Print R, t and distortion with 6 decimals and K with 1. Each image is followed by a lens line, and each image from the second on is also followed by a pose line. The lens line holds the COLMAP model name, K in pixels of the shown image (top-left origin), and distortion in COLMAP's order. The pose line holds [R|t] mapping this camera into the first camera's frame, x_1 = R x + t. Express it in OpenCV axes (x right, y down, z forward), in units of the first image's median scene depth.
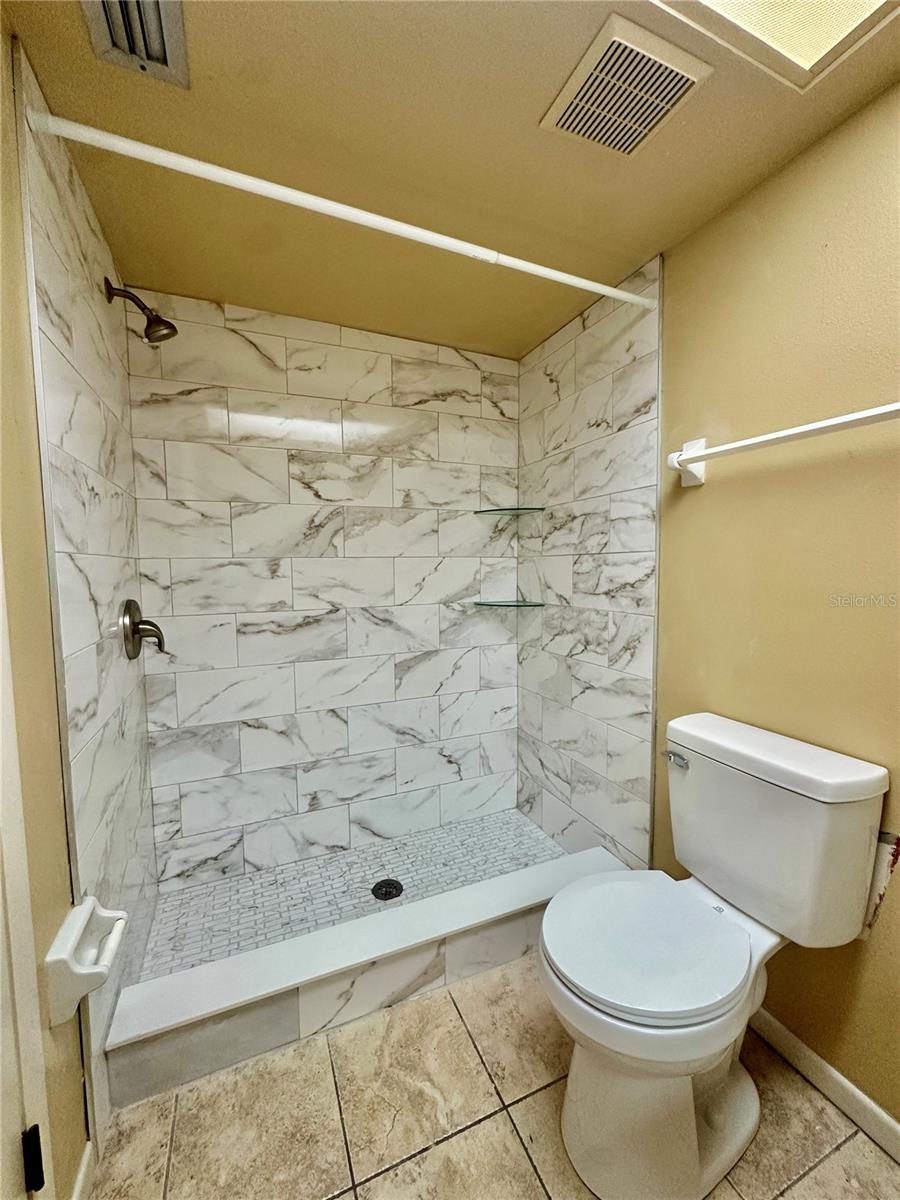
lens RADIAL K [[477.5, 0, 448.6], [0, 477.5, 599.1], [0, 0, 1]] dist [-0.003234, 0.000799]
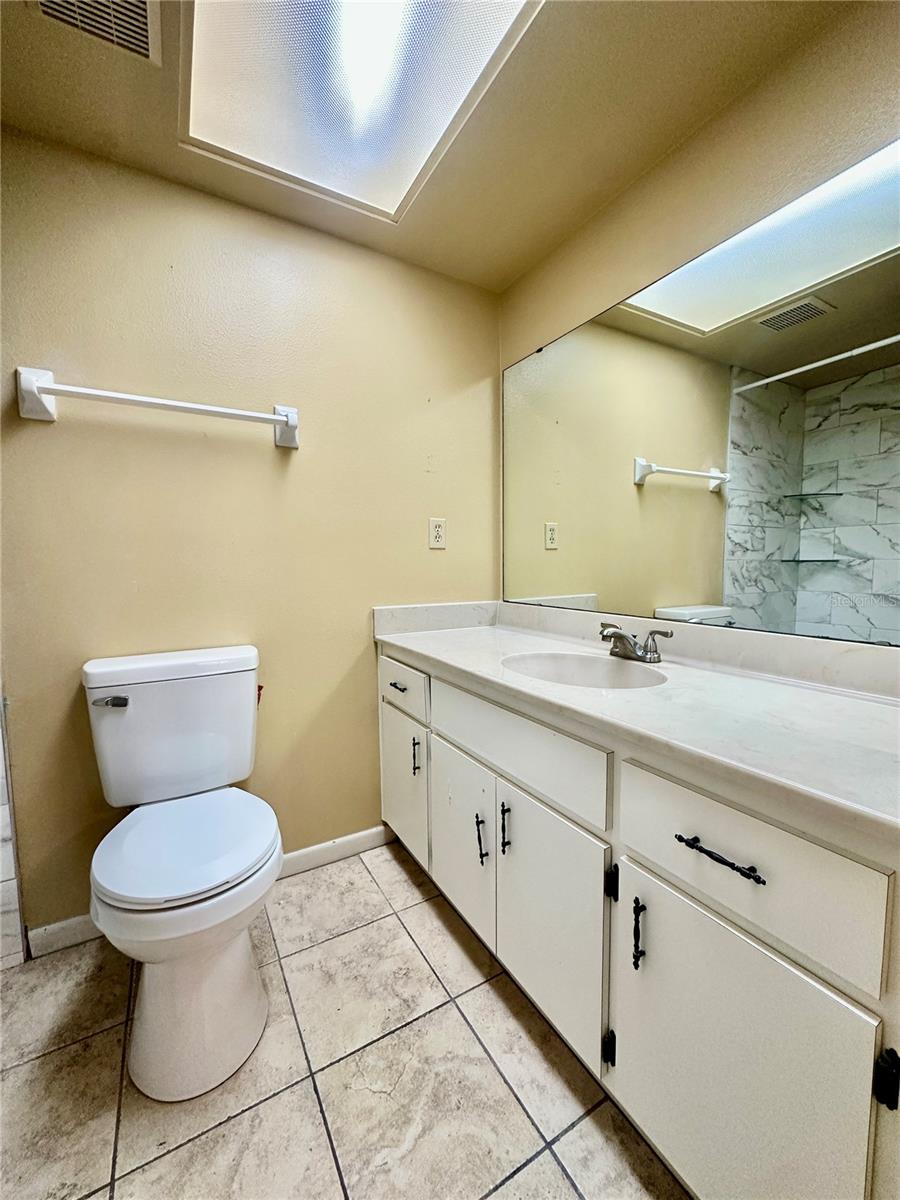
lens RADIAL K [[477.5, 0, 450.9], [0, 477.5, 599.7], [0, 0, 1]] dist [-0.003234, 0.000799]
pose [[-0.123066, -0.070002, 0.989926, -0.610031], [0.086898, 0.992917, 0.081016, 0.117398], [-0.988587, 0.095993, -0.116112, 0.440067]]
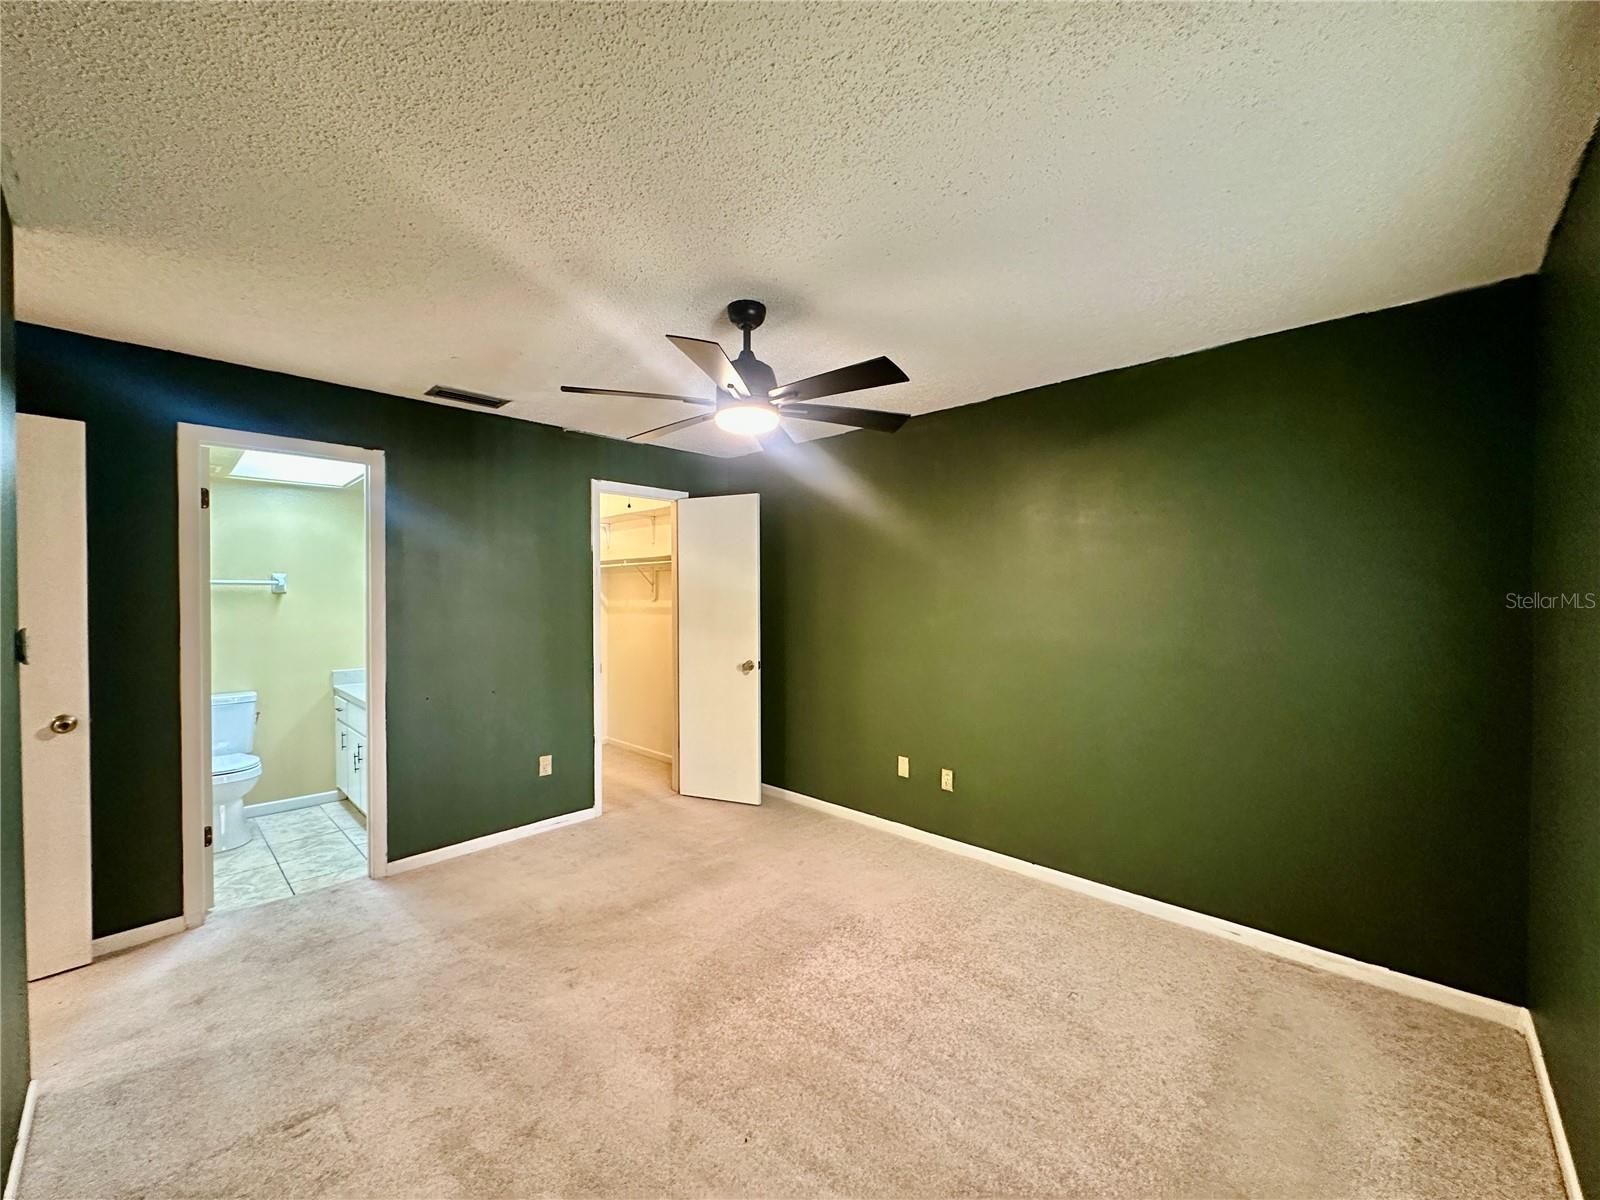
lens RADIAL K [[636.6, 0, 799.4], [0, 636.6, 595.1], [0, 0, 1]] dist [-0.003234, 0.000799]
pose [[-0.384852, 0.006810, 0.922953, -3.746279], [0.082110, 0.996260, 0.026888, -0.085373], [-0.919319, 0.086132, -0.383972, -0.657936]]
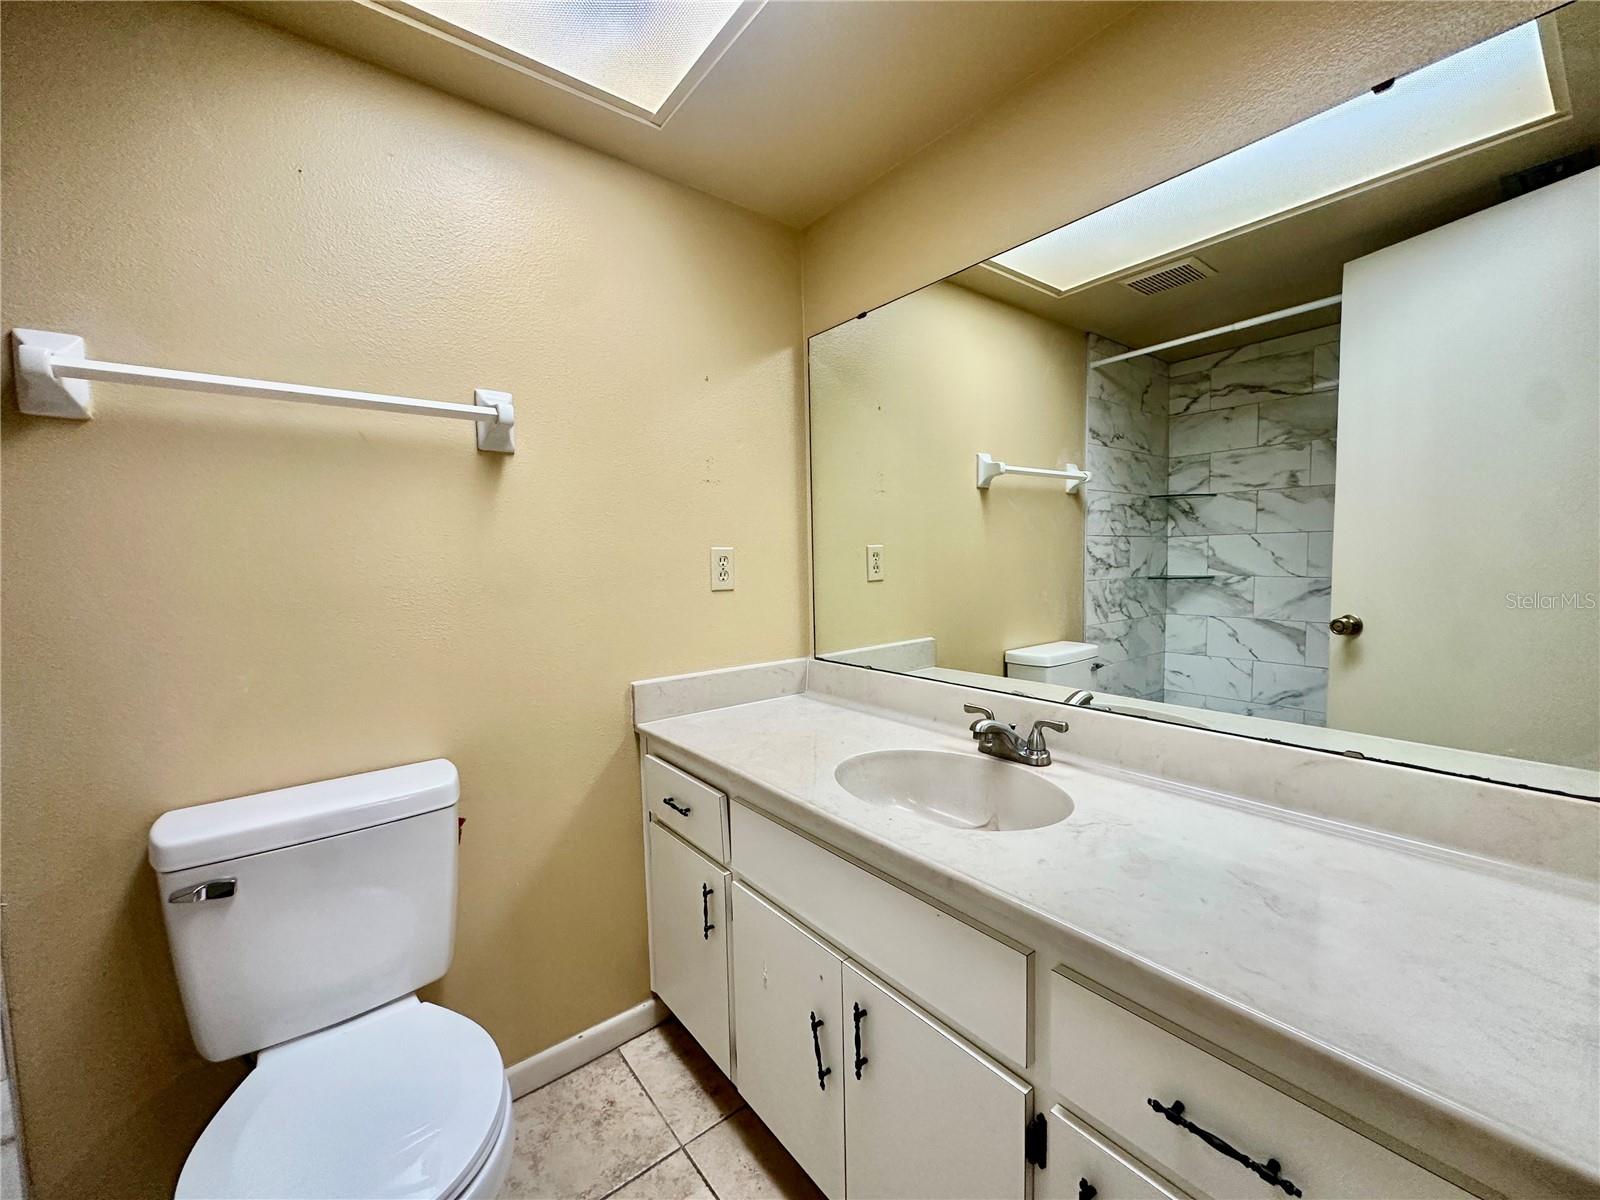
lens RADIAL K [[636.6, 0, 799.4], [0, 636.6, 599.9], [0, 0, 1]] dist [-0.003234, 0.000799]
pose [[-0.265105, -0.057710, 0.962491, -0.487023], [0.097503, 0.991486, 0.086304, -0.019068], [-0.959277, 0.116725, -0.257221, 0.497175]]
